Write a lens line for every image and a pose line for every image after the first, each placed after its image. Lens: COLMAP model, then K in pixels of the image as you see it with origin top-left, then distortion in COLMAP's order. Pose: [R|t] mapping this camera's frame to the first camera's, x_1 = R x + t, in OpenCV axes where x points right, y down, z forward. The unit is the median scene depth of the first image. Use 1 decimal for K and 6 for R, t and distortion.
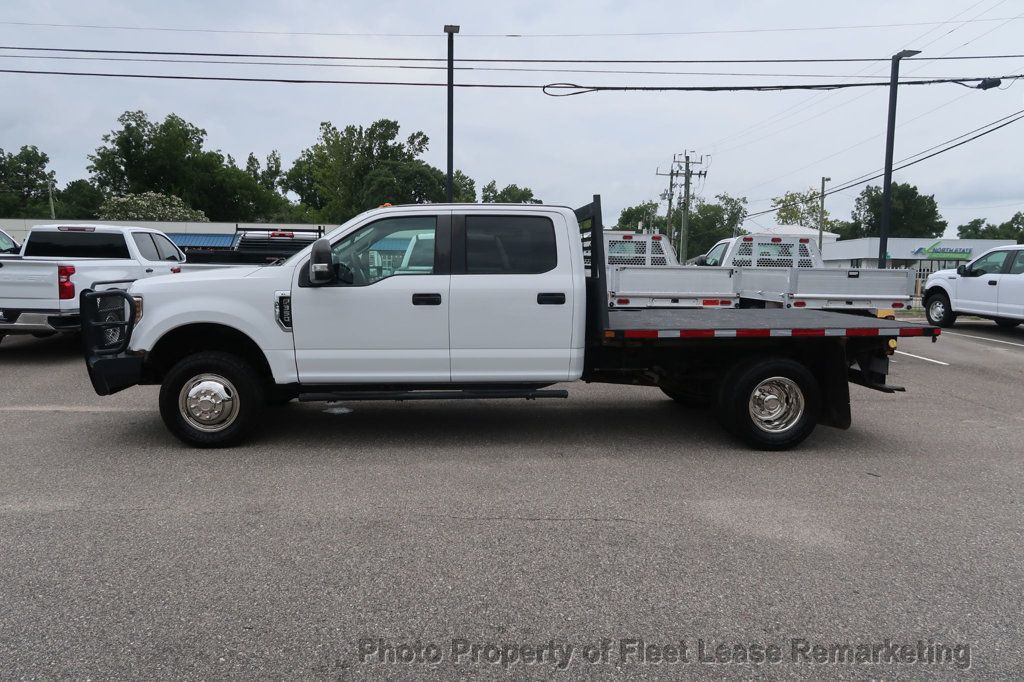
lens RADIAL K [[705.0, 0, 509.8], [0, 705.0, 344.2], [0, 0, 1]] dist [-0.027180, 0.007915]
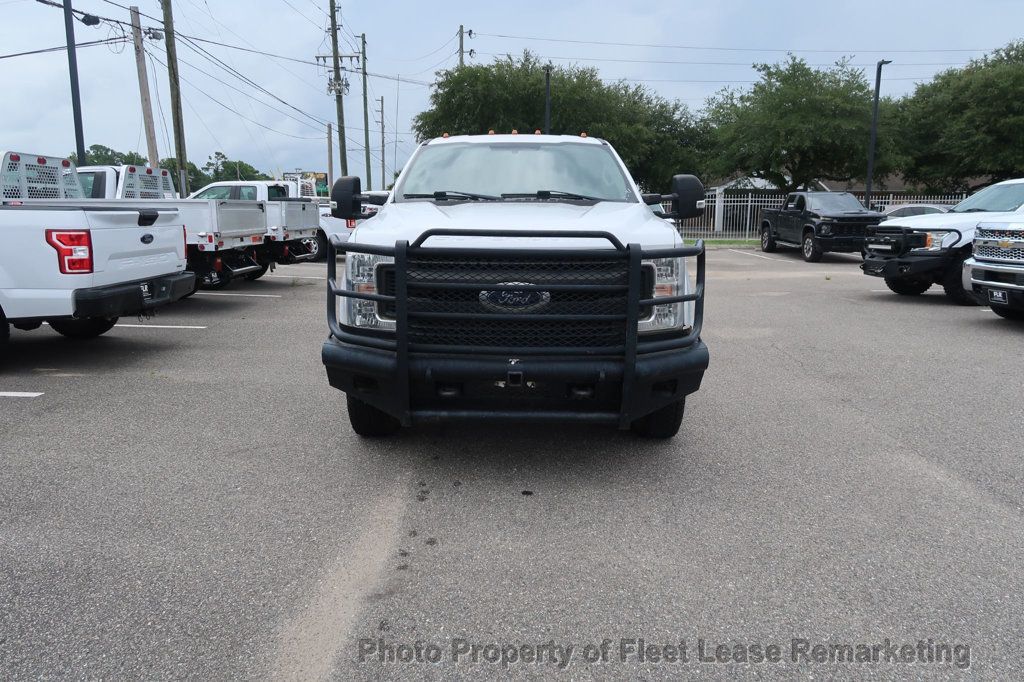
lens RADIAL K [[705.0, 0, 509.7], [0, 705.0, 340.7], [0, 0, 1]] dist [-0.027180, 0.007915]
pose [[0.085840, -0.195738, 0.976892, -0.395792], [0.108177, 0.976545, 0.186163, -0.040192], [-0.990419, 0.089697, 0.105001, 0.355202]]
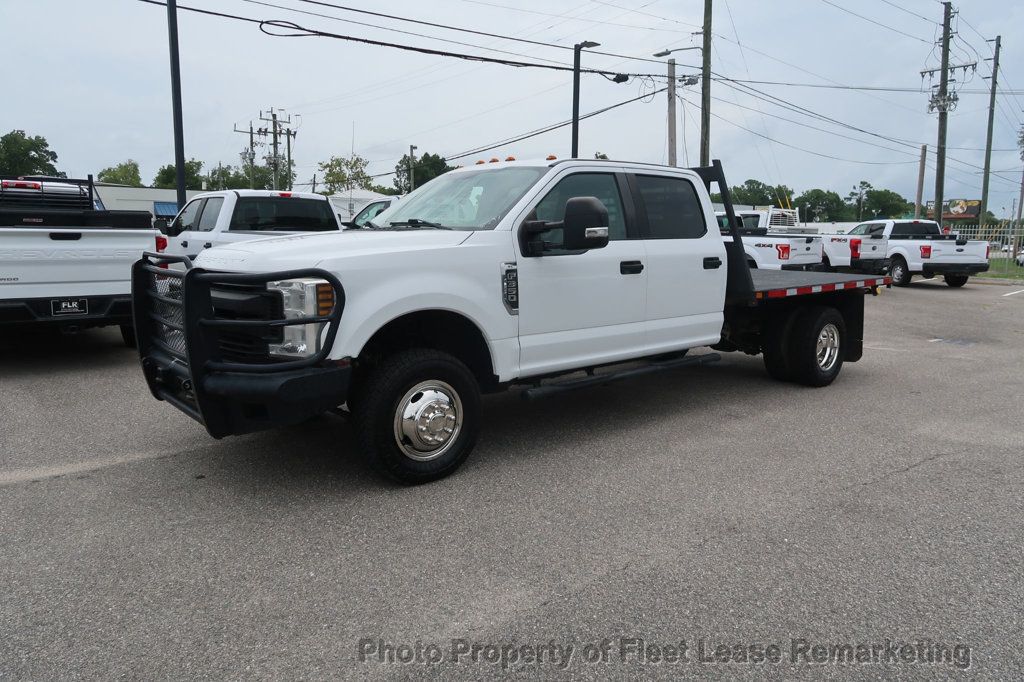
lens RADIAL K [[705.0, 0, 509.4], [0, 705.0, 340.5], [0, 0, 1]] dist [-0.027180, 0.007915]
pose [[0.809602, -0.092100, 0.579709, -0.250394], [0.065362, 0.995617, 0.066894, -0.013334], [-0.583329, -0.016266, 0.812073, 0.117678]]
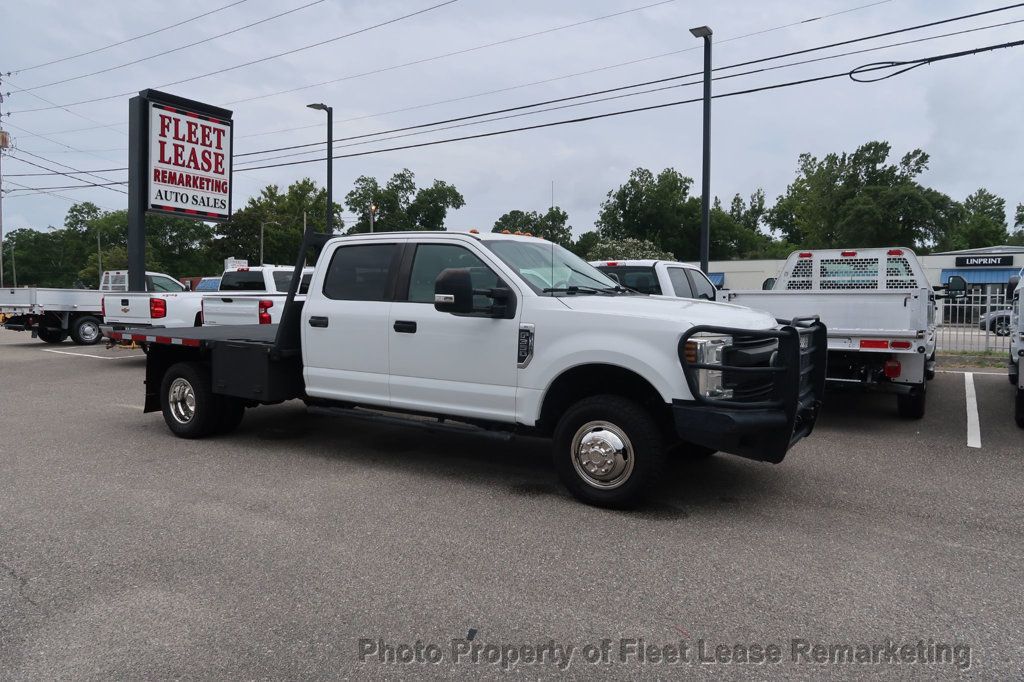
lens RADIAL K [[705.0, 0, 508.4], [0, 705.0, 342.7], [0, 0, 1]] dist [-0.027180, 0.007915]
pose [[0.770622, 0.023935, -0.636843, 0.272162], [-0.060235, 0.997556, -0.035396, -0.010031], [0.634439, 0.065637, 0.770181, 0.169130]]
